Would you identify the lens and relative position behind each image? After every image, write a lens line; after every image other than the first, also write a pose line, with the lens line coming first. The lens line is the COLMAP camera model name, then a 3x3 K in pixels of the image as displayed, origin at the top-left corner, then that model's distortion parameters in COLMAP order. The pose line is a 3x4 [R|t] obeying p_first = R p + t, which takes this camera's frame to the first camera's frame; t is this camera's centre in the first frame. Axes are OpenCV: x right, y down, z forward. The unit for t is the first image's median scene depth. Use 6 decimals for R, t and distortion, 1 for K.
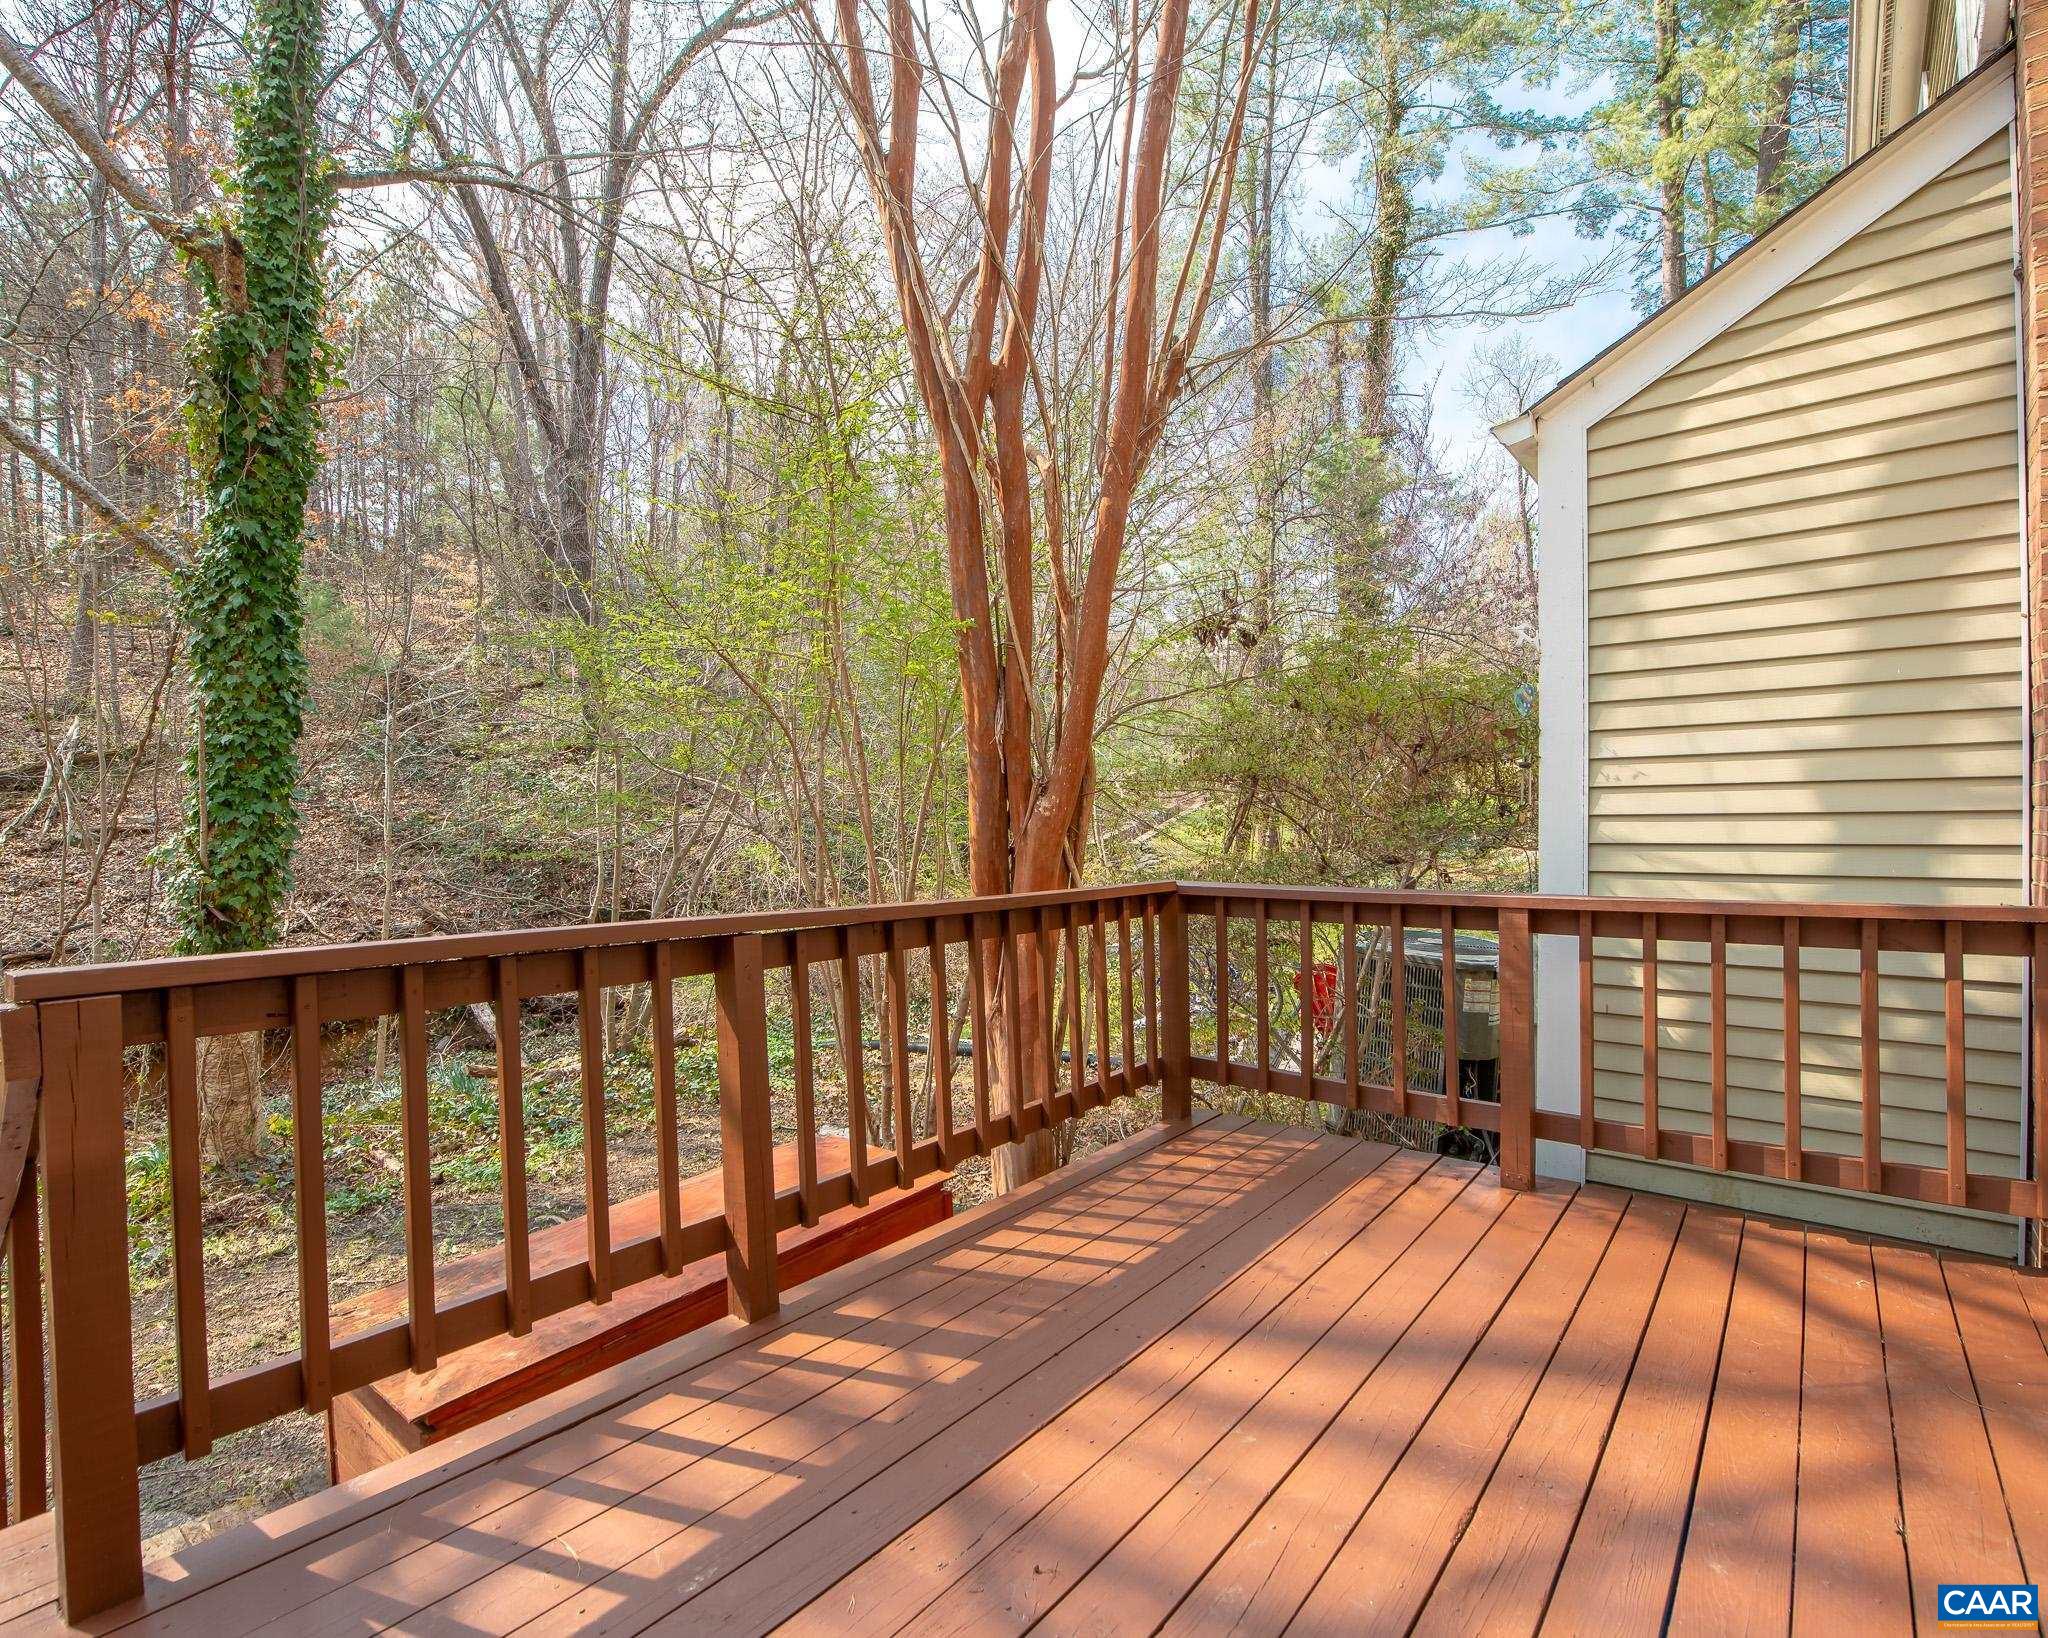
lens RADIAL K [[963.1, 0, 1003.9], [0, 963.1, 830.0], [0, 0, 1]] dist [0.017055, -0.005896]
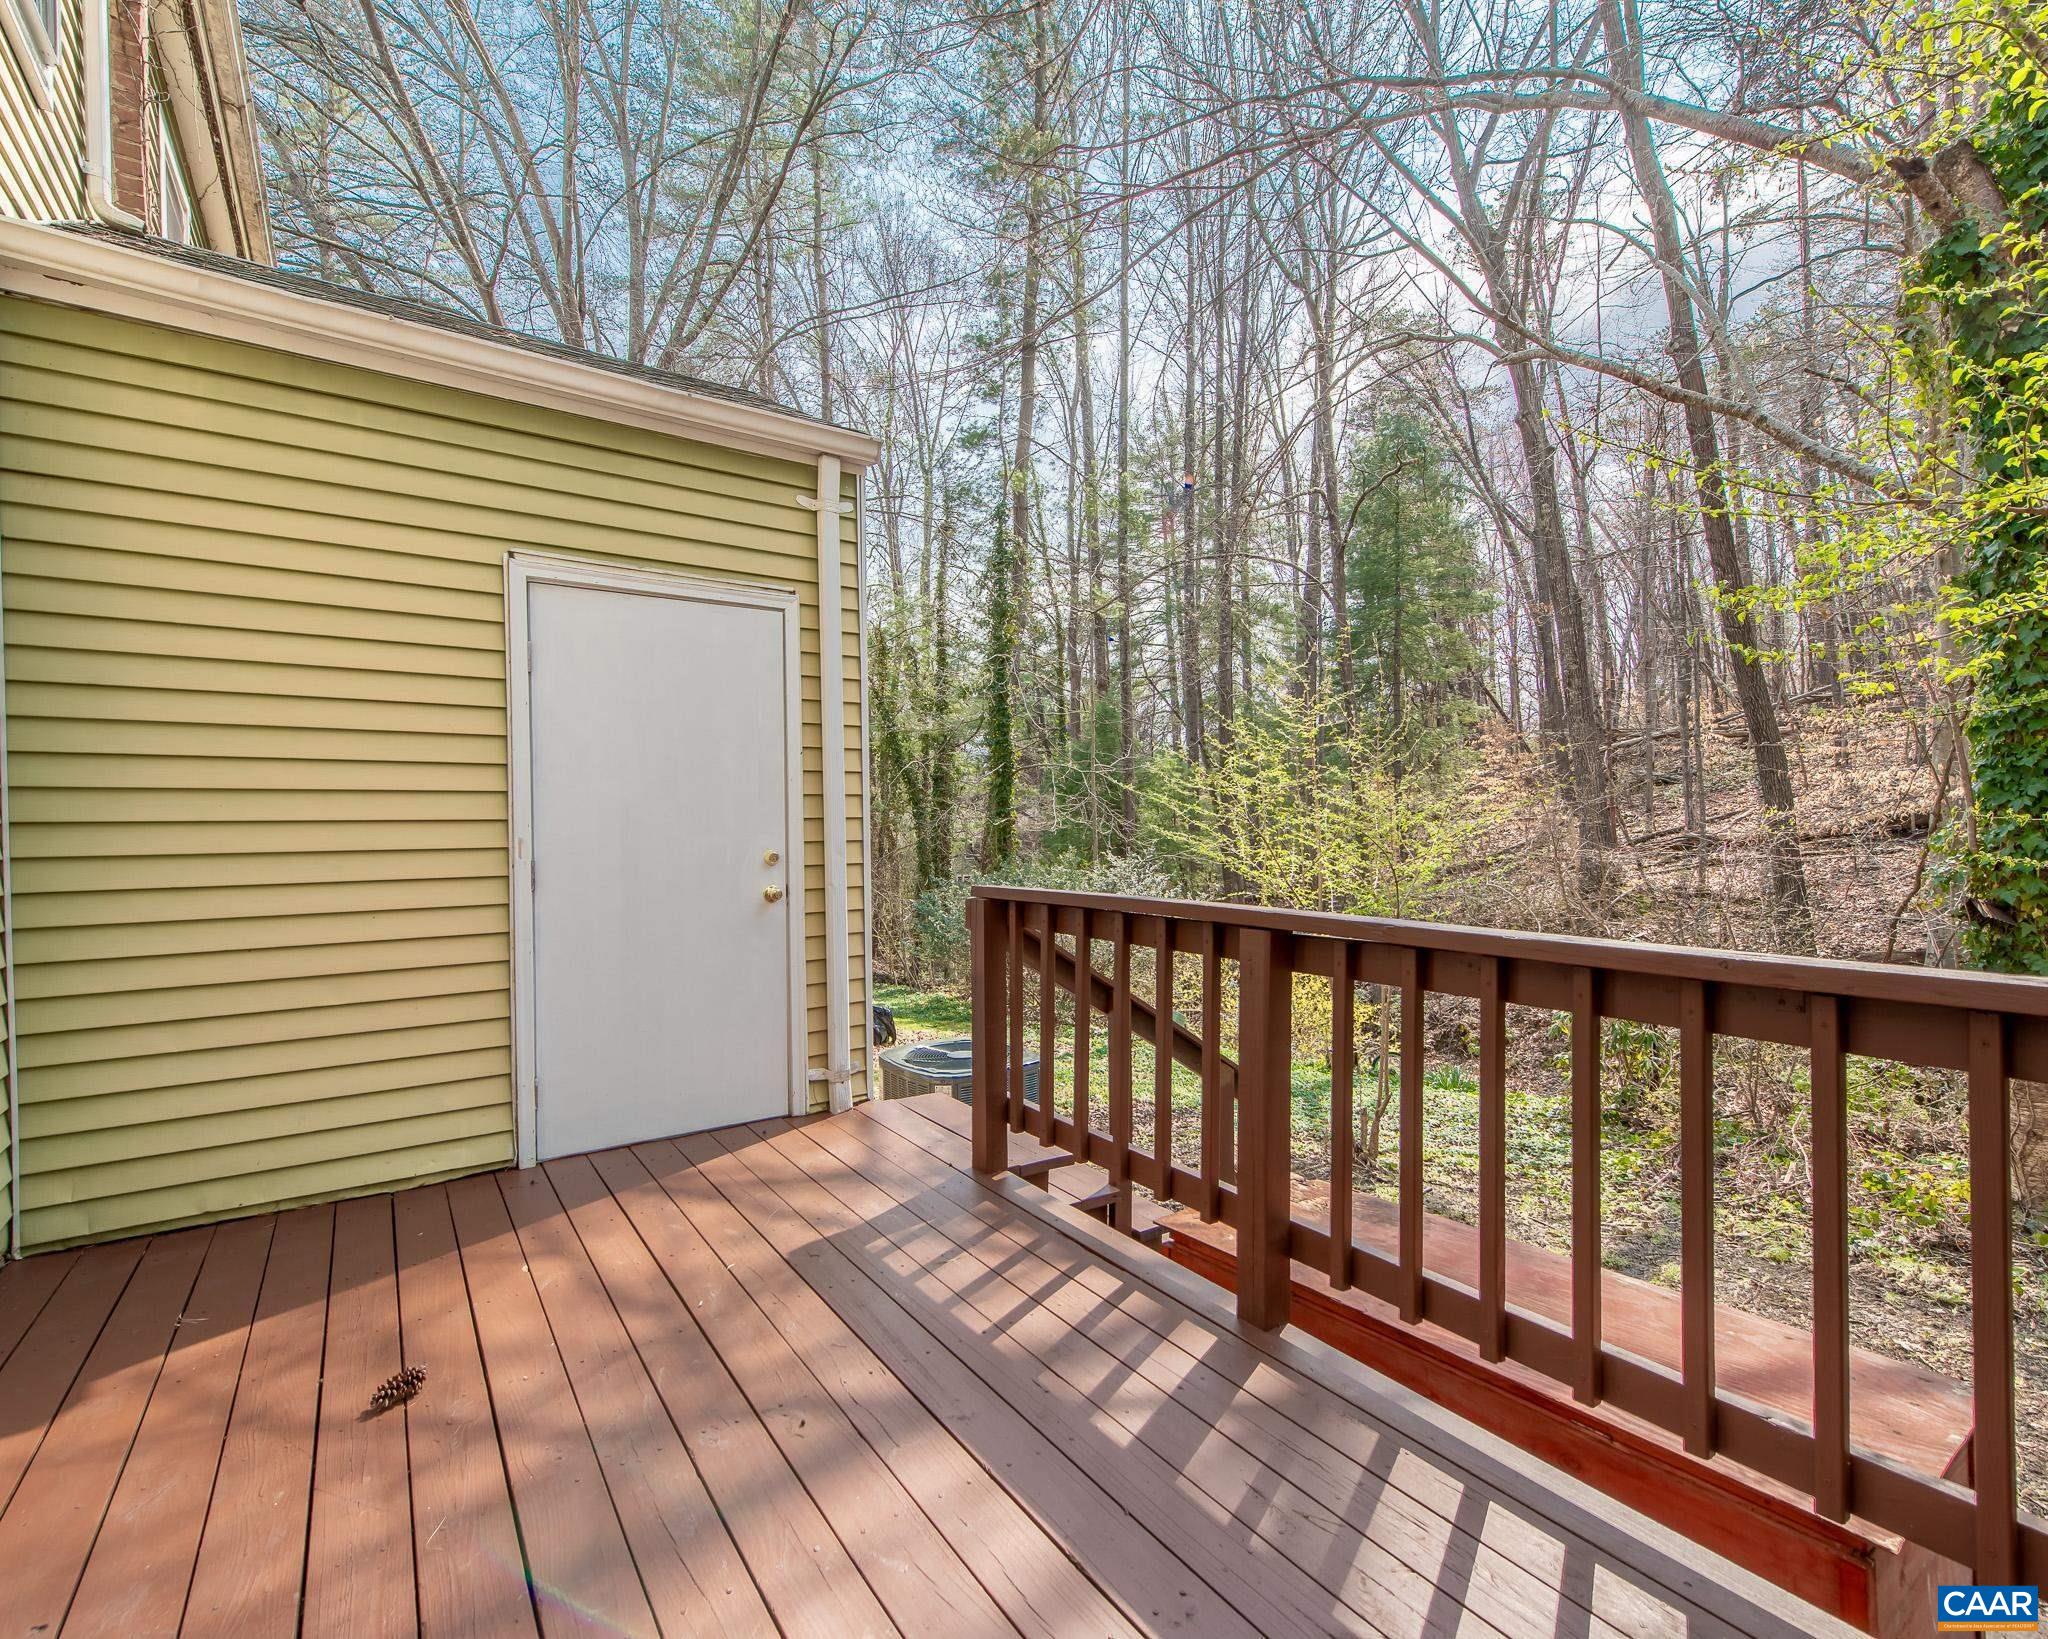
lens RADIAL K [[963.1, 0, 1000.6], [0, 963.1, 844.3], [0, 0, 1]] dist [0.017055, -0.005896]
pose [[-0.287039, -0.005318, -0.957904, 0.594761], [-0.005560, 0.999977, -0.003885, 0.037055], [0.957903, 0.004211, -0.287062, 0.855667]]
